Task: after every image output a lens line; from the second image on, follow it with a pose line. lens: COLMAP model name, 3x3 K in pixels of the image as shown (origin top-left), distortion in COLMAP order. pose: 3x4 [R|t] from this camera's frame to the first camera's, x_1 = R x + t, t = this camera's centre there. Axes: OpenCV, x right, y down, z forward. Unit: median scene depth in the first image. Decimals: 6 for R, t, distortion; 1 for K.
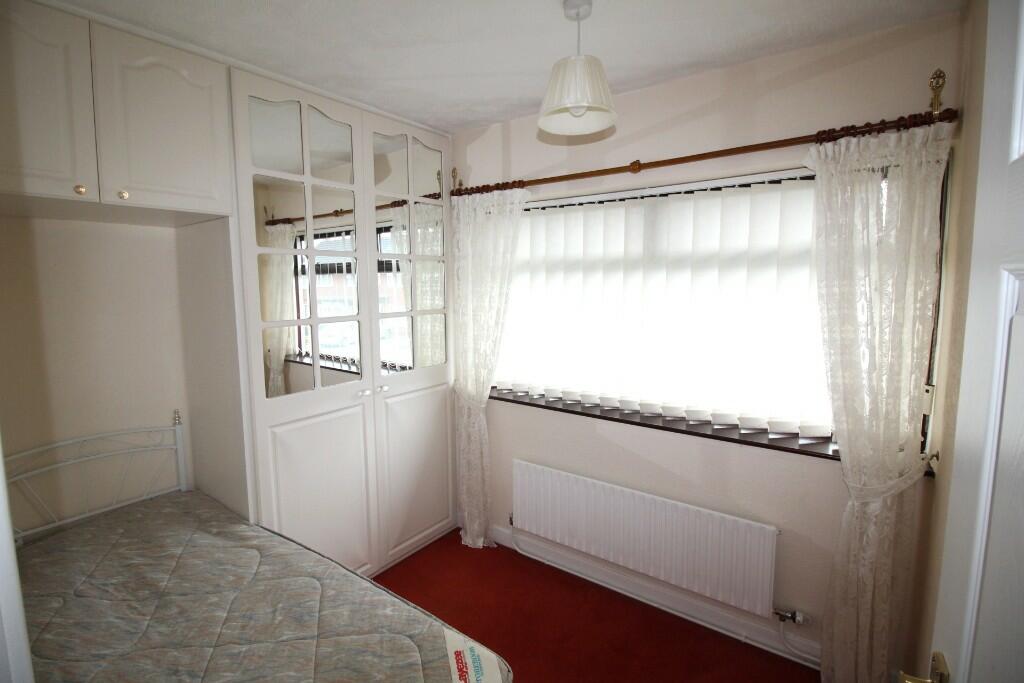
lens RADIAL K [[474.8, 0, 510.4], [0, 474.8, 331.3], [0, 0, 1]] dist [0.002940, -0.013655]
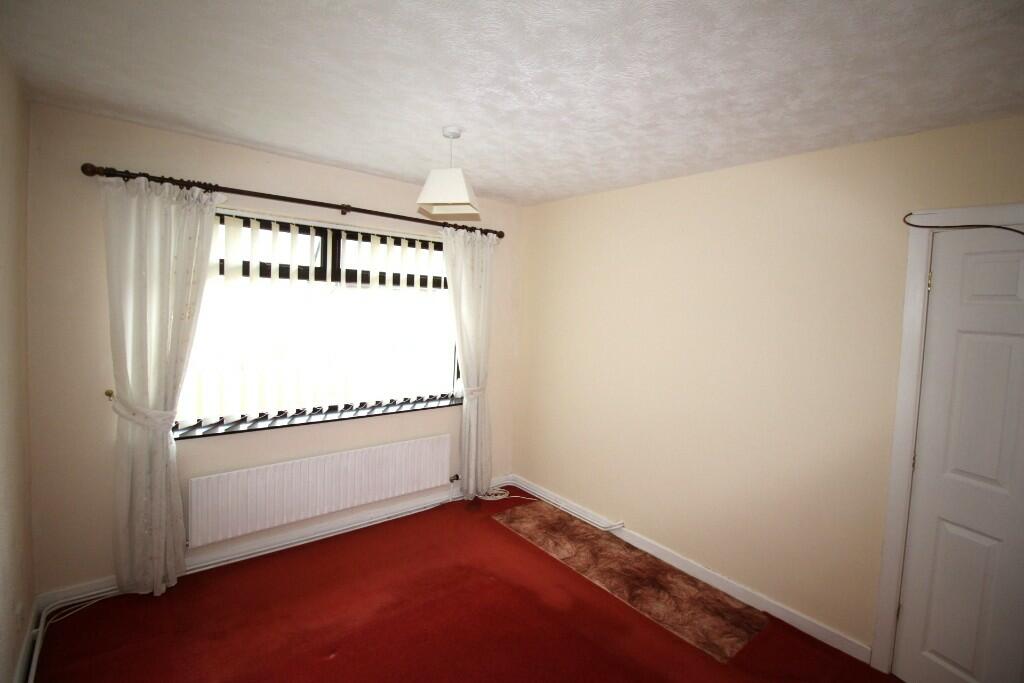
lens RADIAL K [[474.8, 0, 510.4], [0, 474.8, 331.3], [0, 0, 1]] dist [0.002940, -0.013655]
pose [[0.238931, -0.049198, 0.969789, -1.073310], [0.056560, 0.997725, 0.036680, -0.056771], [-0.969388, 0.046088, 0.241170, 0.568104]]
